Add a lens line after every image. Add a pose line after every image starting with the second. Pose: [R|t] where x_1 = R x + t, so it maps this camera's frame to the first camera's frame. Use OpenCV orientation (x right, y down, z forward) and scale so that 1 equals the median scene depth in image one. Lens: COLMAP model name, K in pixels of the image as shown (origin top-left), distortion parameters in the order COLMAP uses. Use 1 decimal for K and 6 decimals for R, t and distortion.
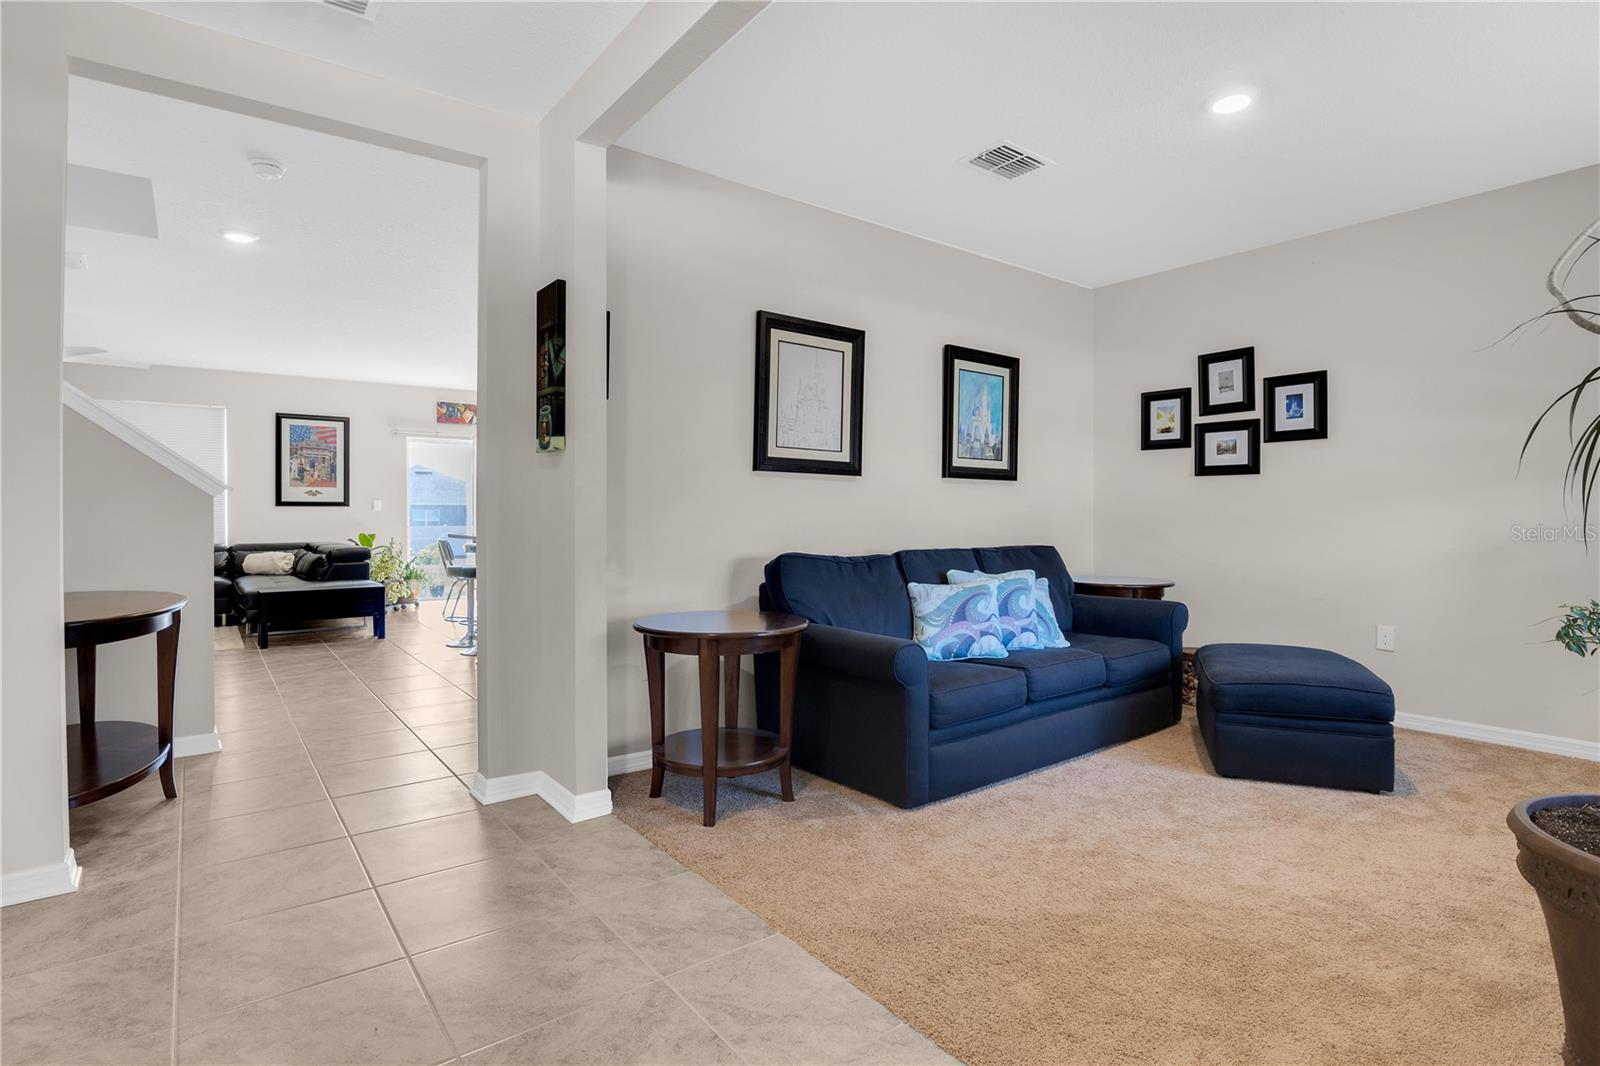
lens RADIAL K [[791.9, 0, 789.0], [0, 791.9, 524.6], [0, 0, 1]] dist [-0.015208, -0.002434]
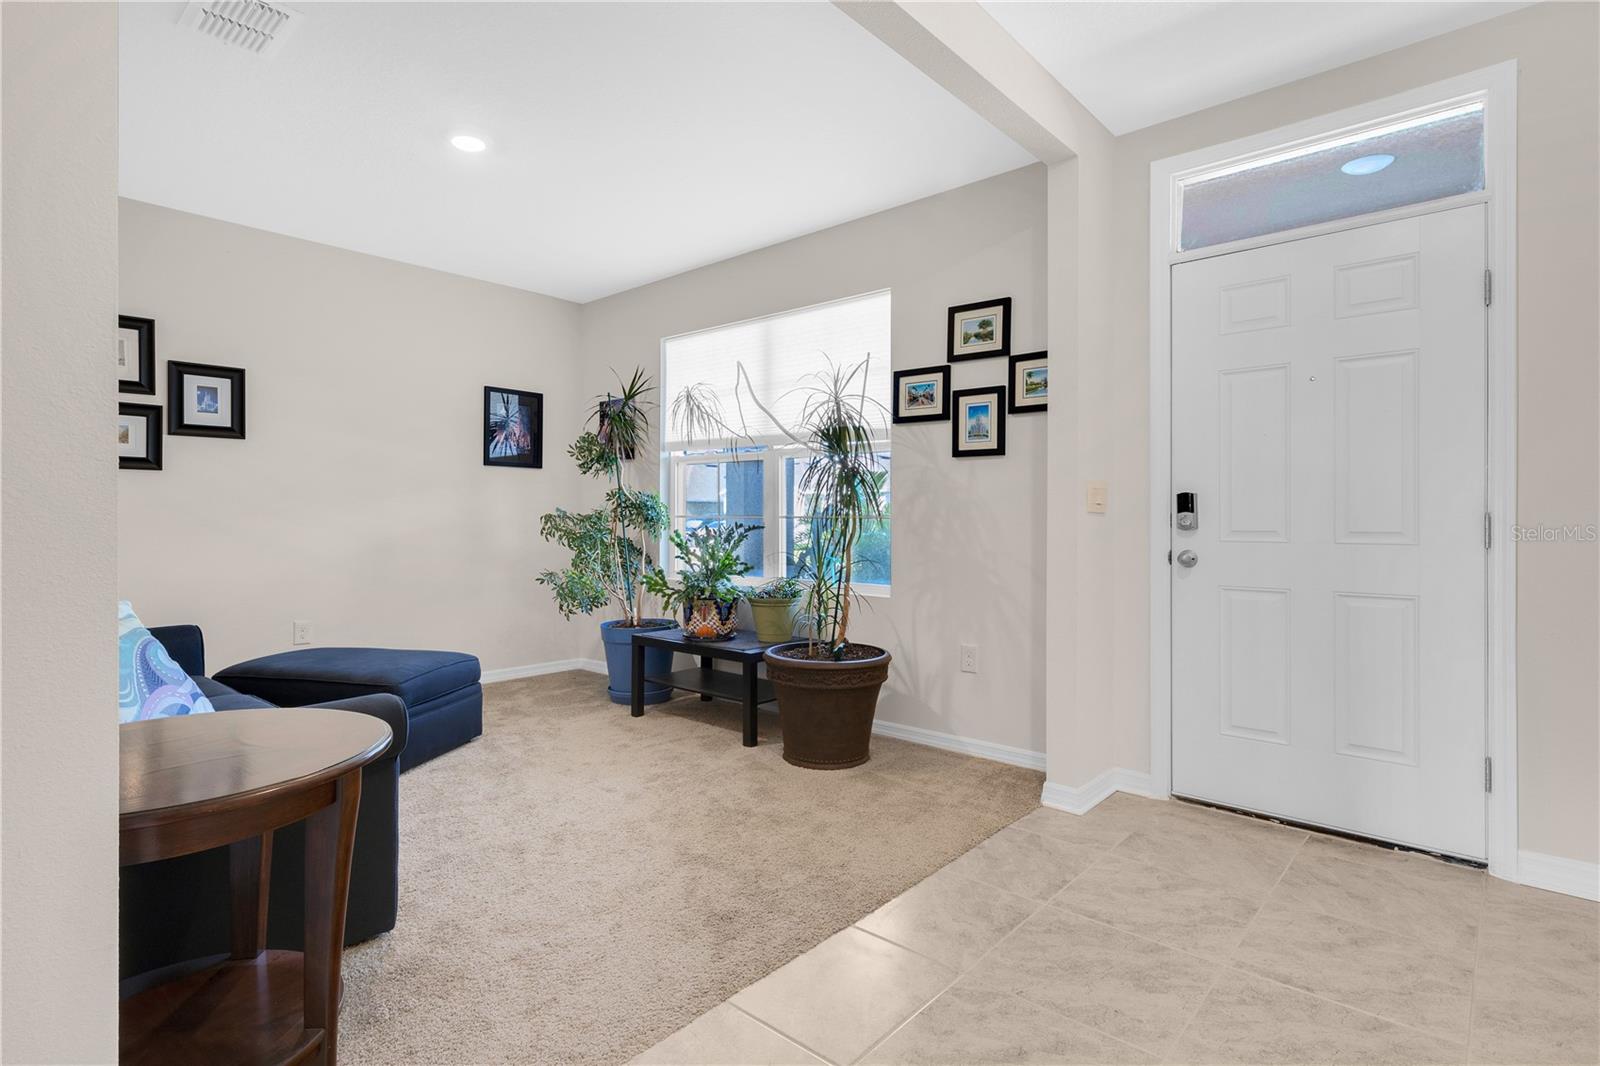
lens RADIAL K [[791.9, 0, 805.0], [0, 791.9, 529.5], [0, 0, 1]] dist [-0.015208, -0.002434]
pose [[-0.207371, -0.016692, 0.978120, -0.410007], [0.010462, 0.999759, 0.019279, -0.008417], [-0.978207, 0.014231, -0.207146, 0.512913]]
